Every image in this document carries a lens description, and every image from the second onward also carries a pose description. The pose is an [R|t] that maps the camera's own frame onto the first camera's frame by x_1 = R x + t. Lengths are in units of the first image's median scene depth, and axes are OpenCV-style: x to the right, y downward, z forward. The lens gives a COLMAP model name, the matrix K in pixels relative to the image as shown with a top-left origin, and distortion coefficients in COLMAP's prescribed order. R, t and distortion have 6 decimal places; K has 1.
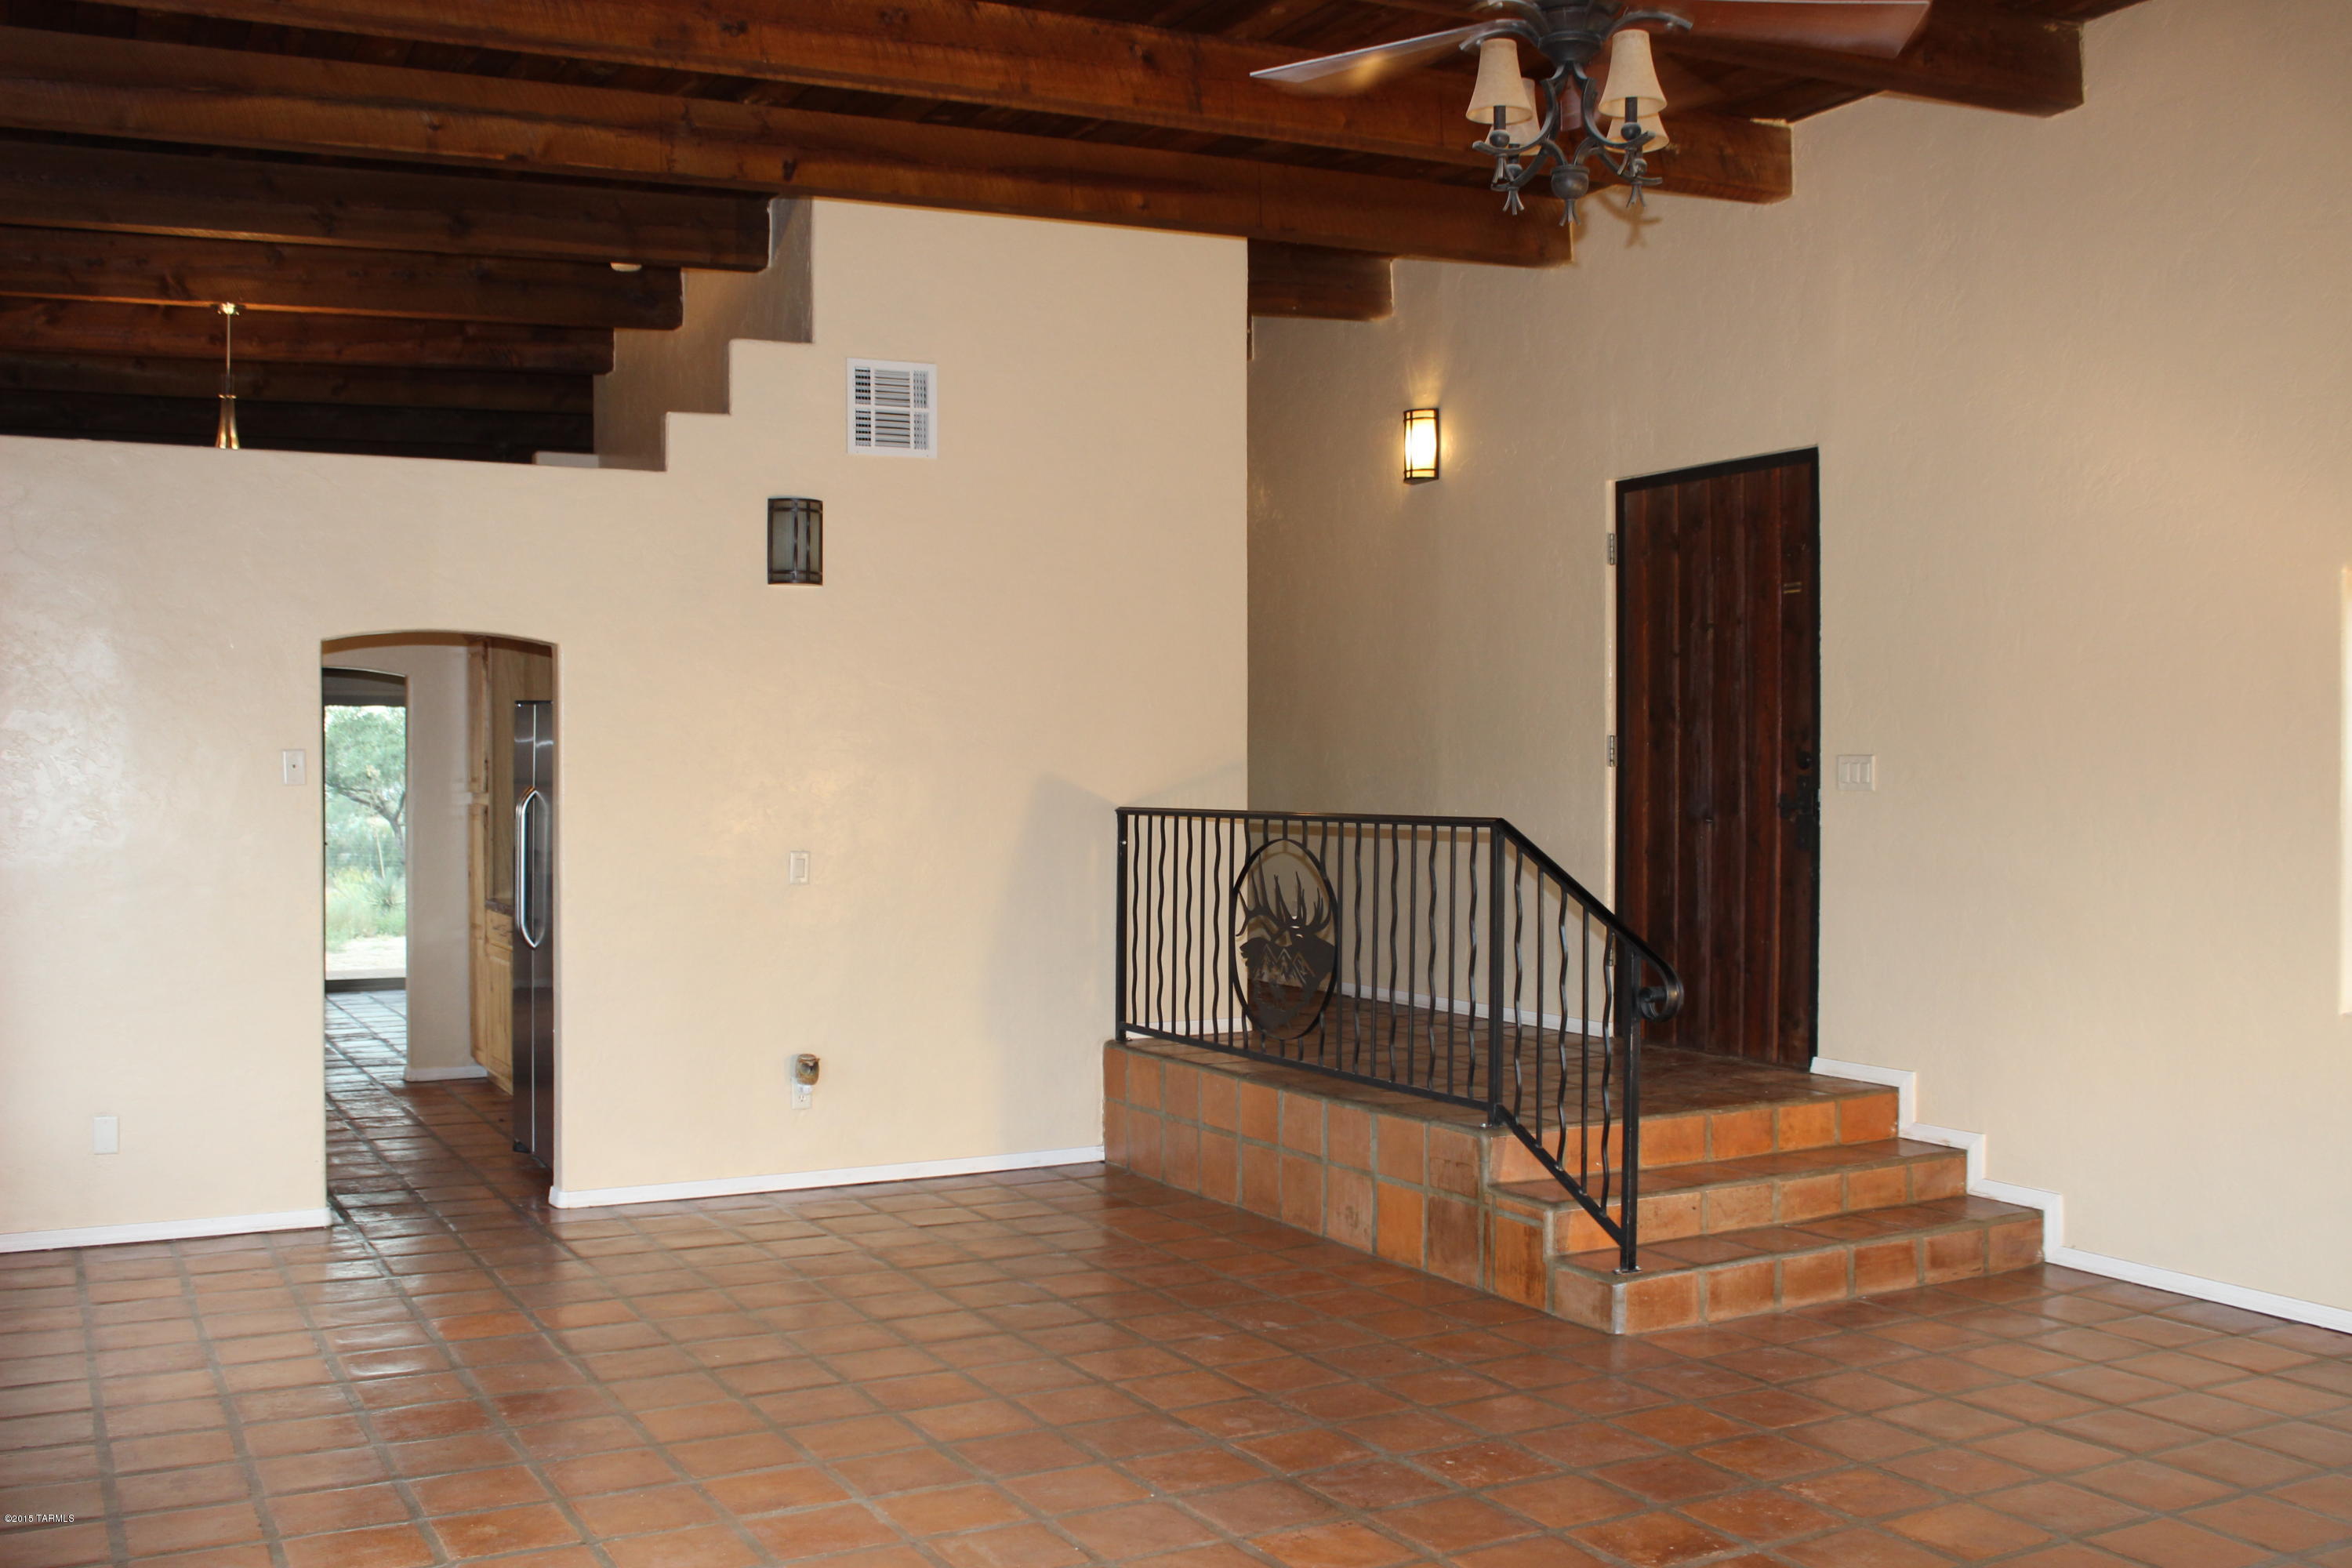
lens RADIAL K [[2211.8, 0, 1176.0], [0, 2211.8, 784.0], [0, 0, 1]] dist [-0.095660, 0.003402]
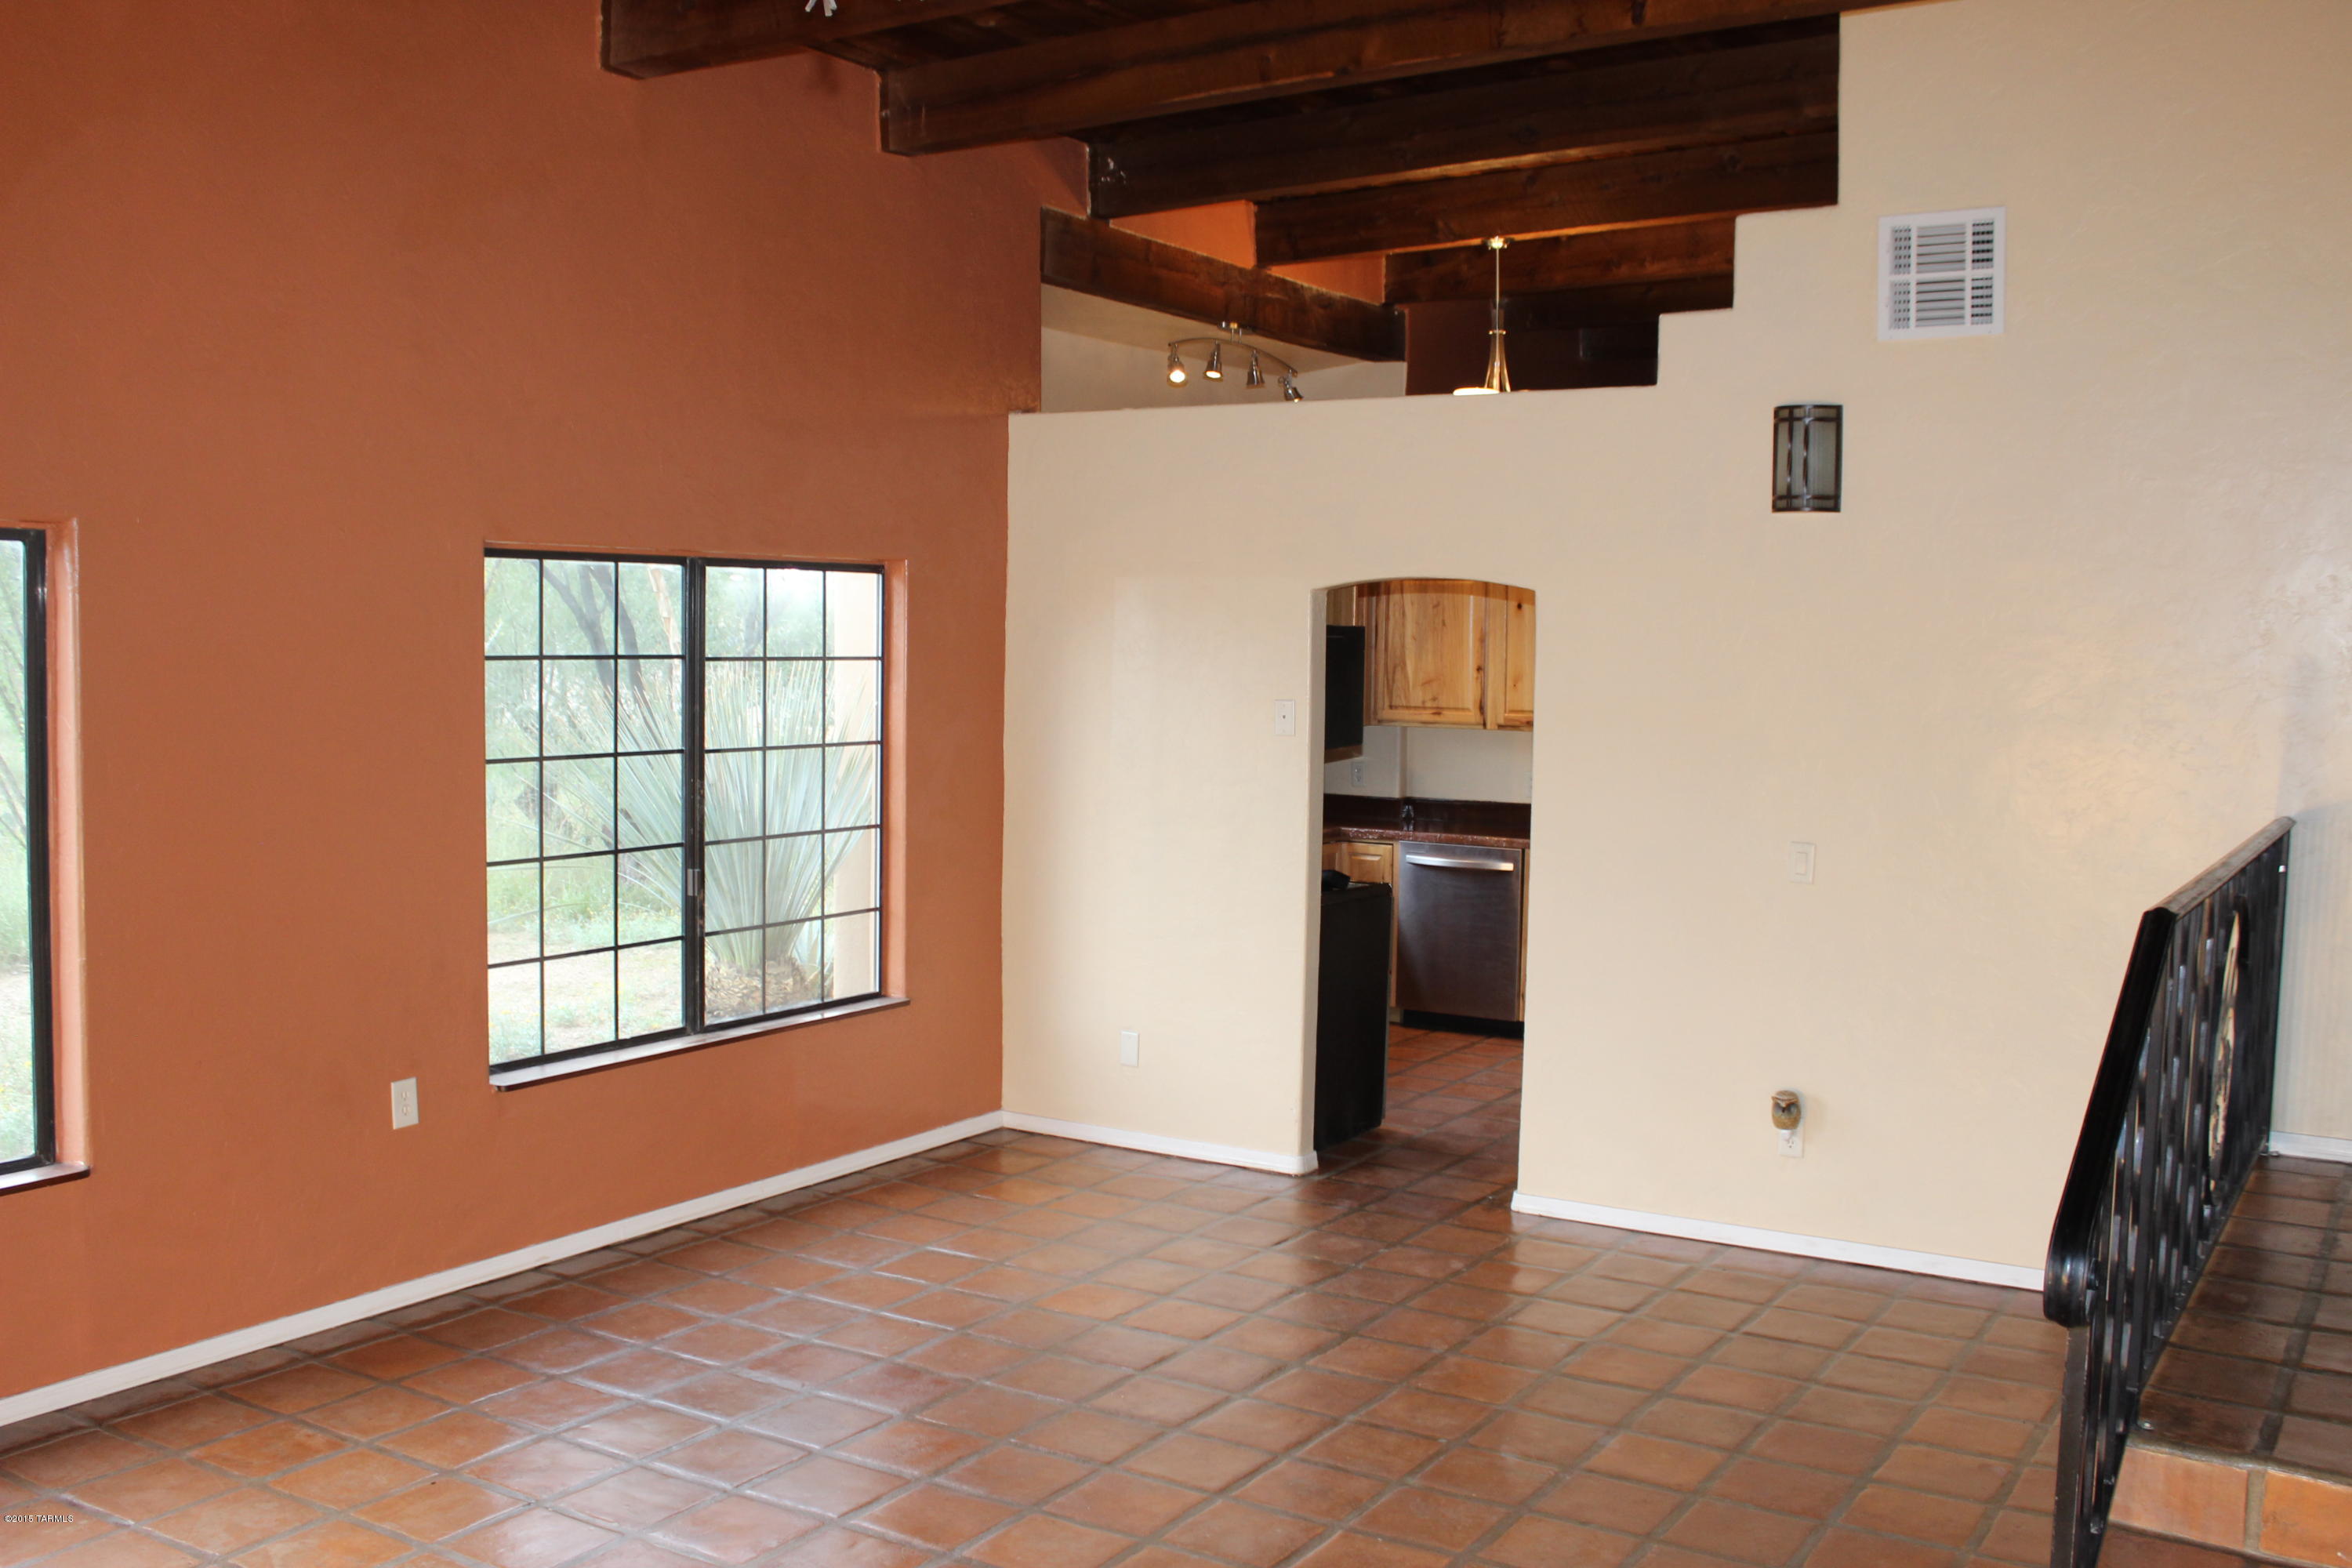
lens RADIAL K [[2211.8, 0, 1176.0], [0, 2211.8, 784.0], [0, 0, 1]] dist [-0.095660, 0.003402]
pose [[0.479405, 0.072821, -0.874567, 0.417053], [-0.023739, 0.997263, 0.070025, -0.041951], [0.877273, -0.012809, 0.479822, 0.410072]]
